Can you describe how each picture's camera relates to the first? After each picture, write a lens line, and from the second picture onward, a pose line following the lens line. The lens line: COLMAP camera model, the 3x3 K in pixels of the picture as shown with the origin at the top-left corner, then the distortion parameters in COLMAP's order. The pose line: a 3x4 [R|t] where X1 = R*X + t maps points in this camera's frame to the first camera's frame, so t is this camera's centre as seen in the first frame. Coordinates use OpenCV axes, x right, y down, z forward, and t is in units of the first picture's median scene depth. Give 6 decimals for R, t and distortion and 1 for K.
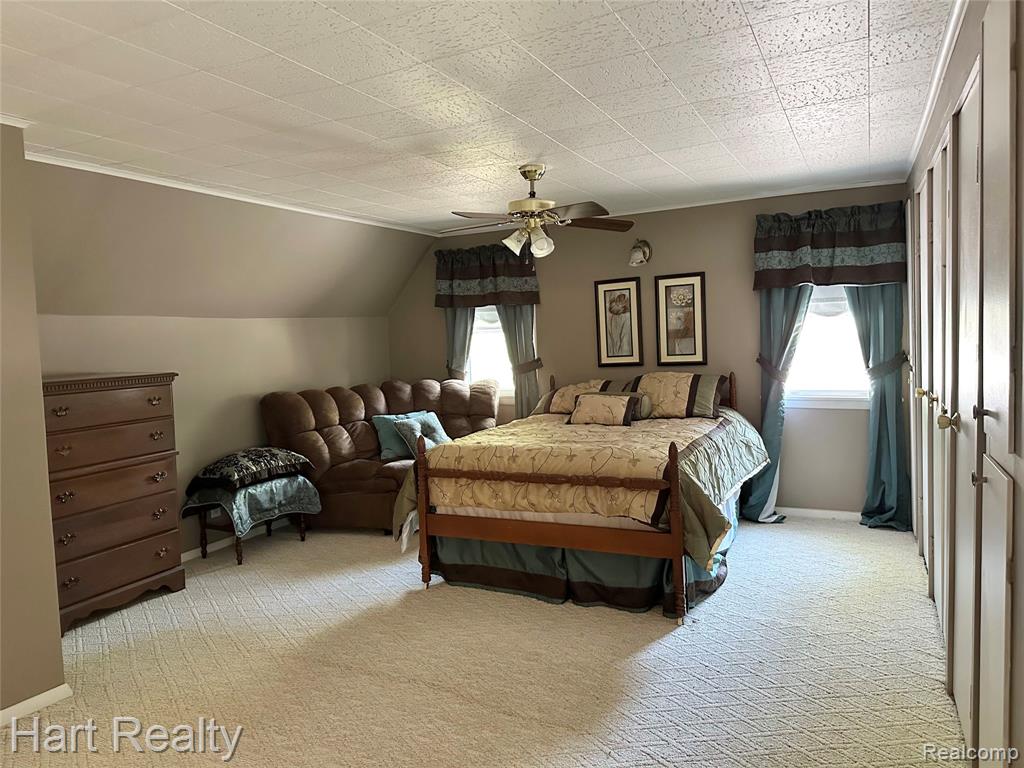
lens RADIAL K [[719.3, 0, 510.1], [0, 719.3, 378.9], [0, 0, 1]] dist [0.119802, -0.187178]
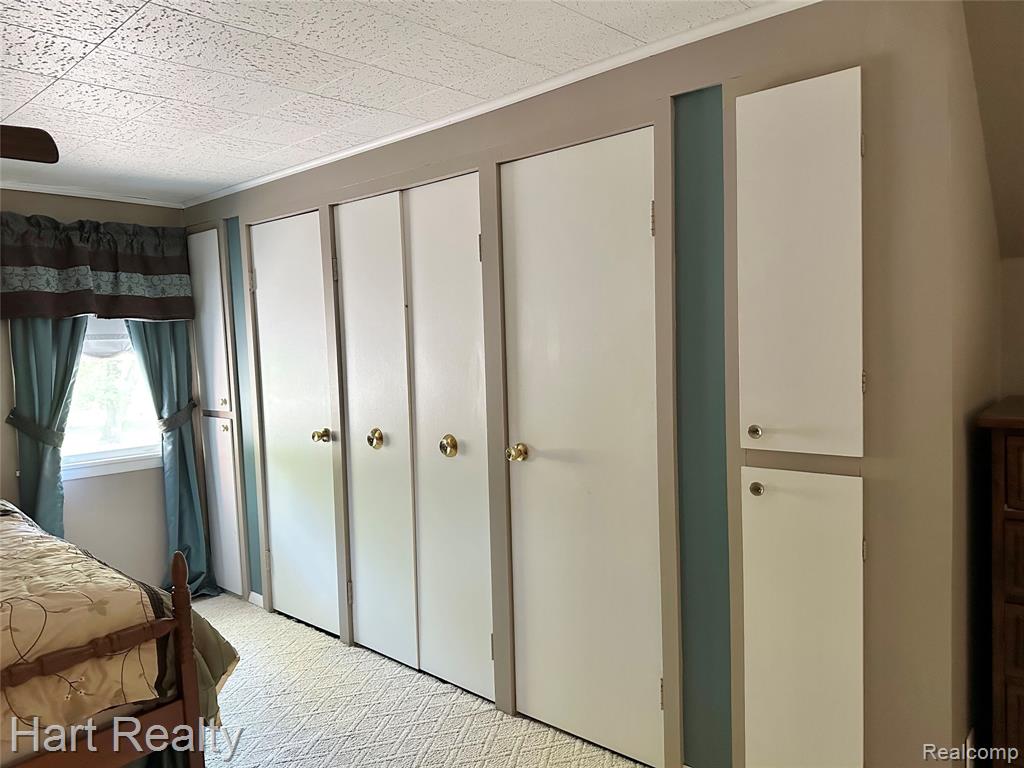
lens RADIAL K [[719.3, 0, 510.1], [0, 719.3, 378.9], [0, 0, 1]] dist [0.119802, -0.187178]
pose [[0.262486, -0.029568, 0.964483, -0.221306], [0.086002, 0.996269, 0.007137, -0.031413], [-0.961096, 0.081074, 0.264050, 0.385449]]
